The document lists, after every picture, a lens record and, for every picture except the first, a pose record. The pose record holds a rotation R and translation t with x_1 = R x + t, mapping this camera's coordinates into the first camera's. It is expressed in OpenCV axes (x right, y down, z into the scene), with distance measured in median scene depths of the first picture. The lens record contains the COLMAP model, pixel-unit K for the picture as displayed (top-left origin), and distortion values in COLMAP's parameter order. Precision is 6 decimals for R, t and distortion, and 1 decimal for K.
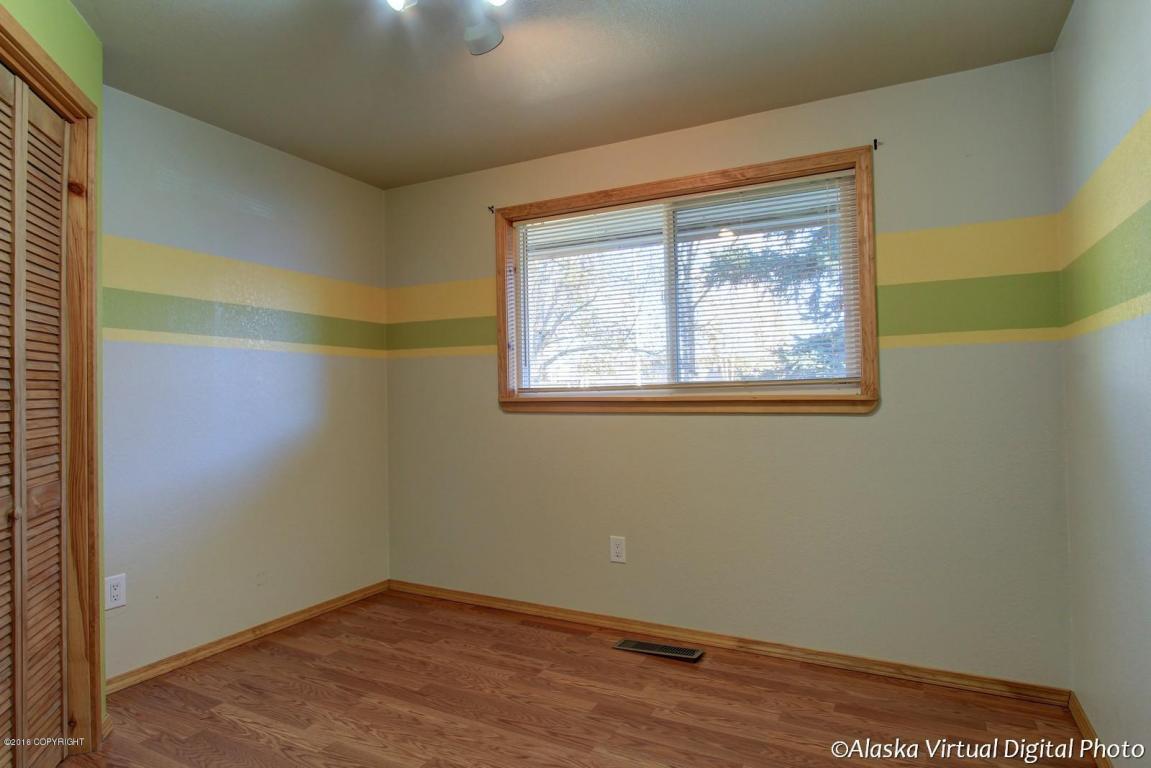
lens RADIAL K [[624.3, 0, 575.5], [0, 624.3, 384.0], [0, 0, 1]] dist [-0.012670, 0.002054]
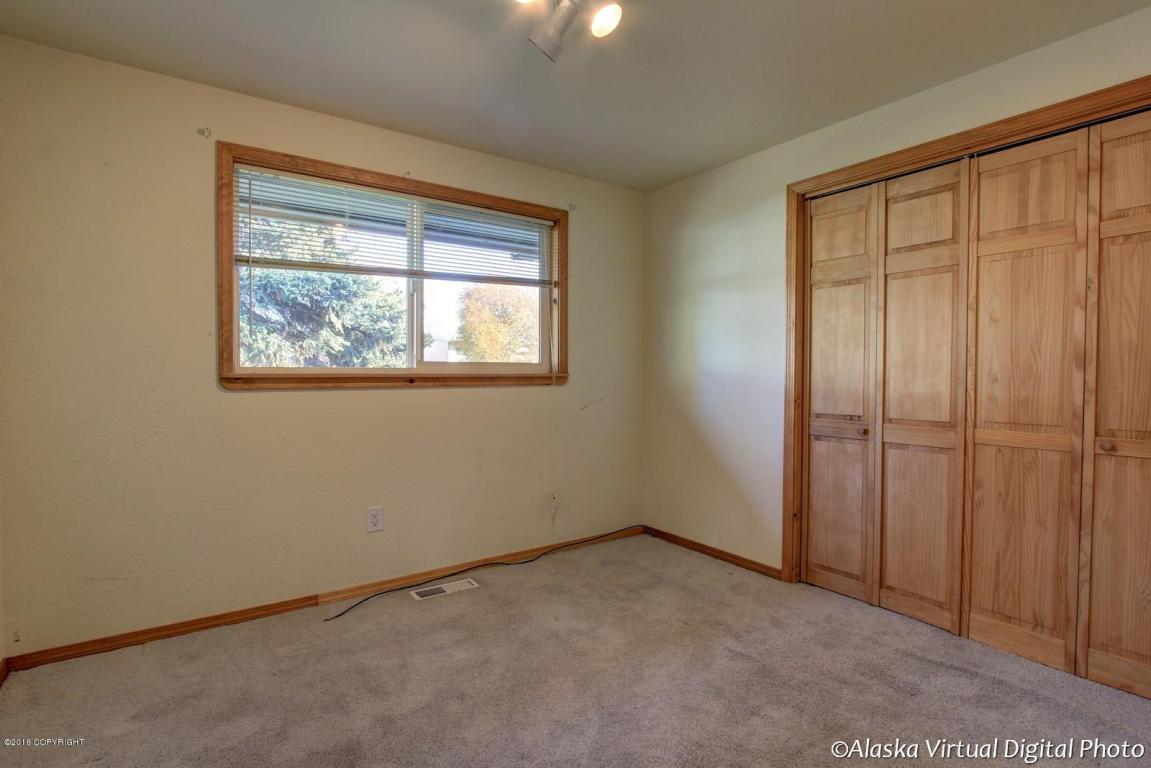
lens RADIAL K [[525.5, 0, 578.3], [0, 525.5, 388.3], [0, 0, 1]] dist [-0.014465, -0.000198]
pose [[0.475260, -0.016421, 0.879692, -0.564654], [-0.021285, 0.999319, 0.030153, 0.013635], [-0.879588, -0.033055, 0.474587, 0.293988]]
